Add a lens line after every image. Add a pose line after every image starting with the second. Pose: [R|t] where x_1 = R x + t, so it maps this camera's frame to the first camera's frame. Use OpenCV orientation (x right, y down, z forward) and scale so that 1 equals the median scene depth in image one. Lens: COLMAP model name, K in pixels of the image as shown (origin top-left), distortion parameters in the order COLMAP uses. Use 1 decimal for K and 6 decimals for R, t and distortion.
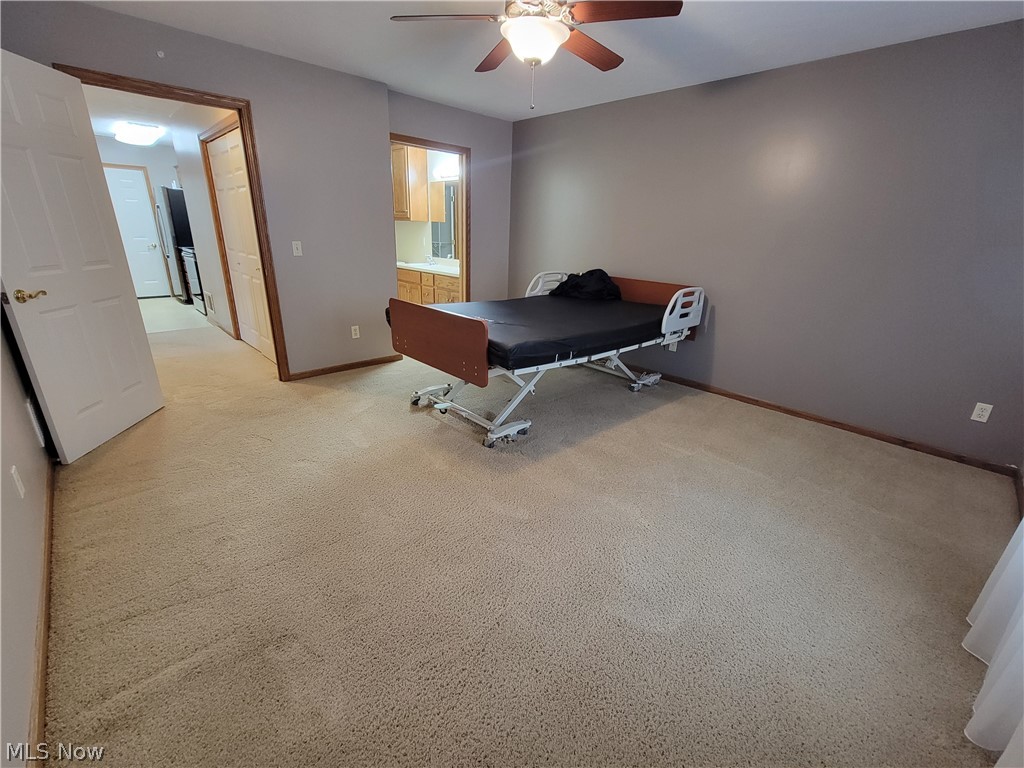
lens RADIAL K [[426.5, 0, 521.4], [0, 426.5, 389.2], [0, 0, 1]] dist [0.008420, -0.000196]
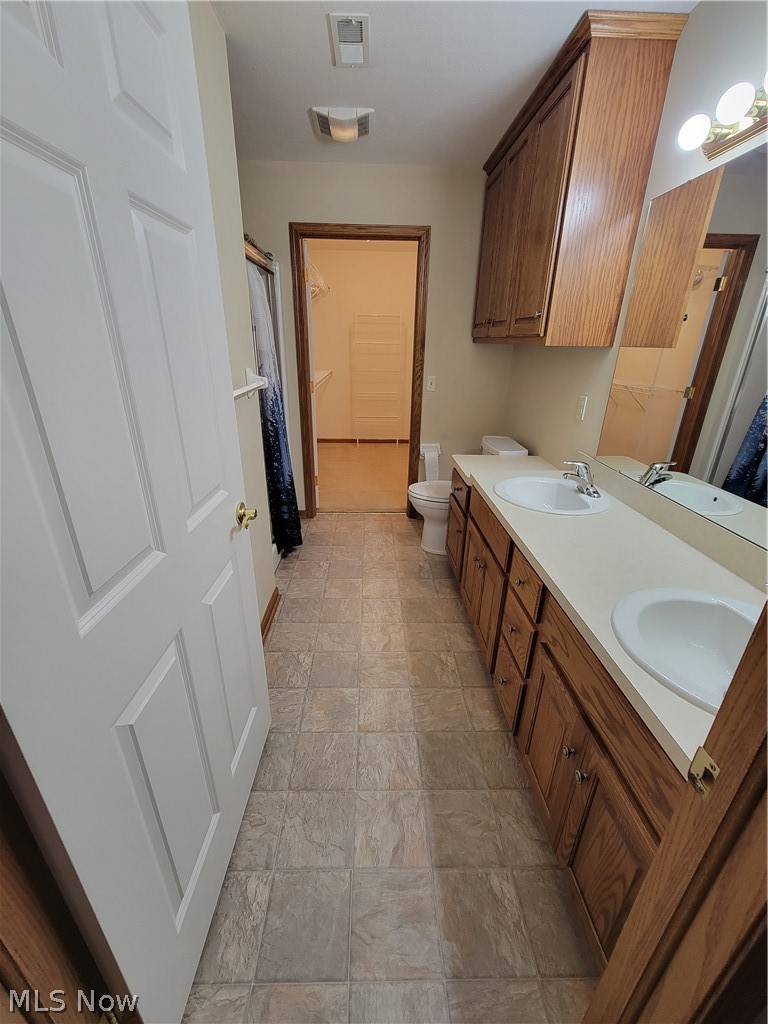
lens RADIAL K [[416.7, 0, 379.7], [0, 416.7, 513.4], [0, 0, 1]] dist [-0.009628, 0.002725]
pose [[0.726435, 0.234776, -0.645889, -0.181544], [-0.222149, 0.969600, 0.102591, -0.415309], [0.650340, 0.068958, 0.756506, 1.037080]]
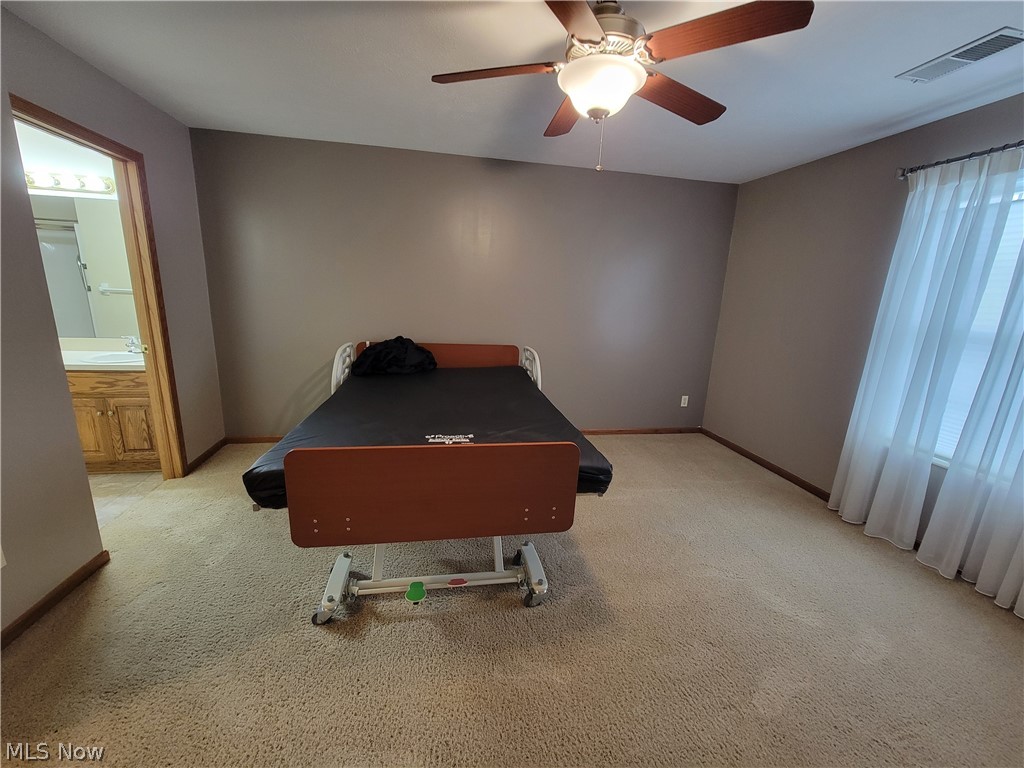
lens RADIAL K [[416.7, 0, 514.5], [0, 416.7, 388.1], [0, 0, 1]] dist [-0.009628, 0.002725]
pose [[0.559175, -0.207287, 0.802718, -0.383687], [0.263670, 0.962430, 0.064857, -0.178692], [-0.786003, 0.175386, 0.592822, 0.359849]]
